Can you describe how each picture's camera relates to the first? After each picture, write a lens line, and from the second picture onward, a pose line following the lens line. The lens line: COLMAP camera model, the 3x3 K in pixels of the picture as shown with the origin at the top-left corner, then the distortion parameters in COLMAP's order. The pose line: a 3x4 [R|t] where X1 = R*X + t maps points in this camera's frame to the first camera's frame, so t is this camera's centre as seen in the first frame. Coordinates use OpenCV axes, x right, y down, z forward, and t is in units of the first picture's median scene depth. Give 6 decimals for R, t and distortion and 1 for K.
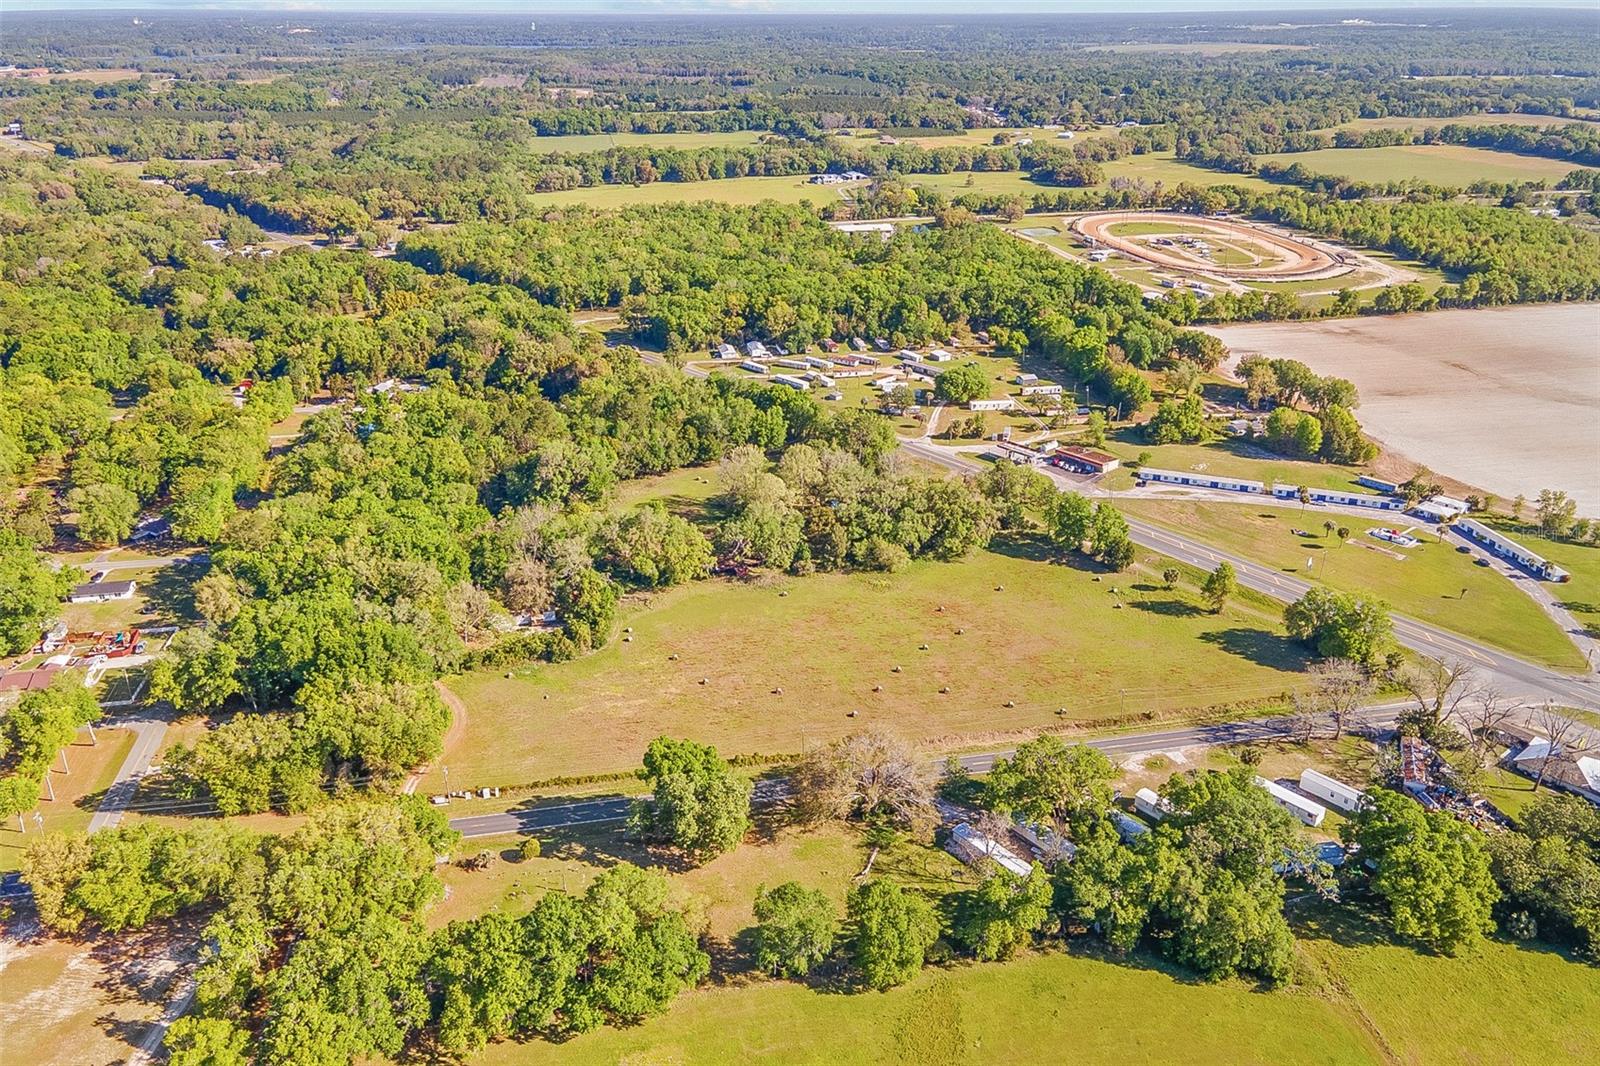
lens RADIAL K [[1165.1, 0, 797.9], [0, 1165.1, 540.8], [0, 0, 1]] dist [0.021494, 0.029530]
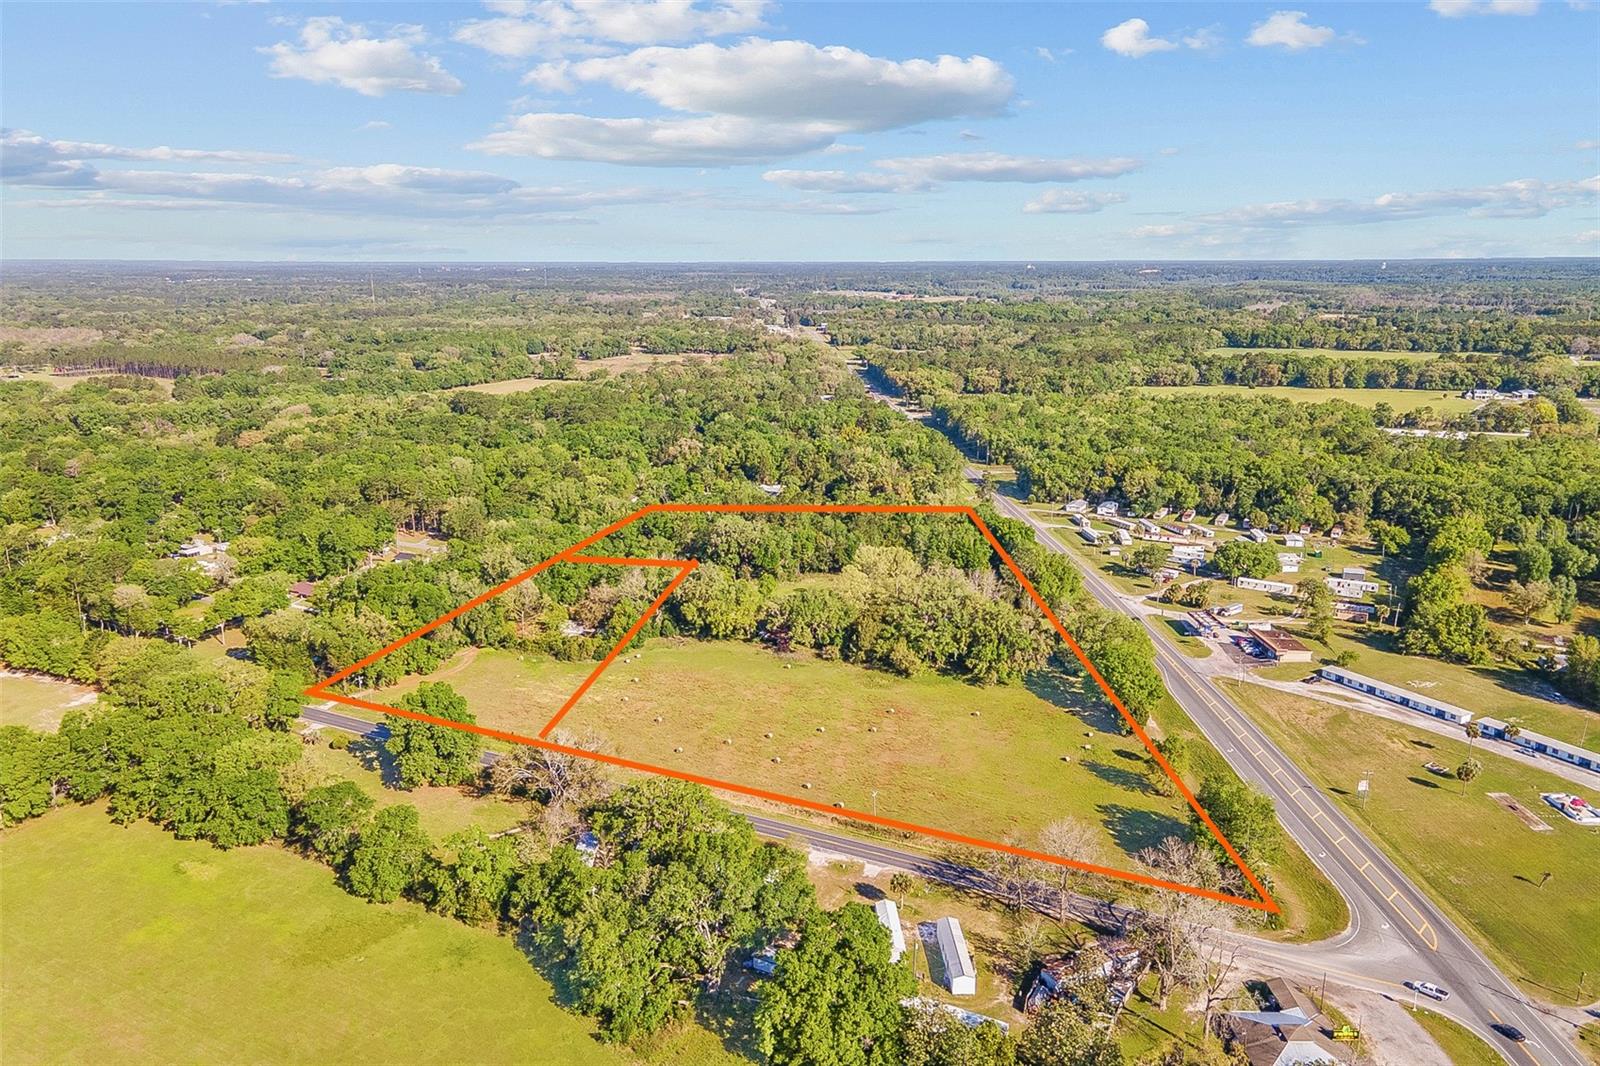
lens RADIAL K [[1165.1, 0, 803.4], [0, 1165.1, 527.6], [0, 0, 1]] dist [0.021494, 0.029530]
pose [[0.780099, 0.143235, -0.609040, 0.400719], [-0.259810, 0.959705, -0.107077, 0.022313], [0.569161, 0.241766, 0.785879, 0.109240]]
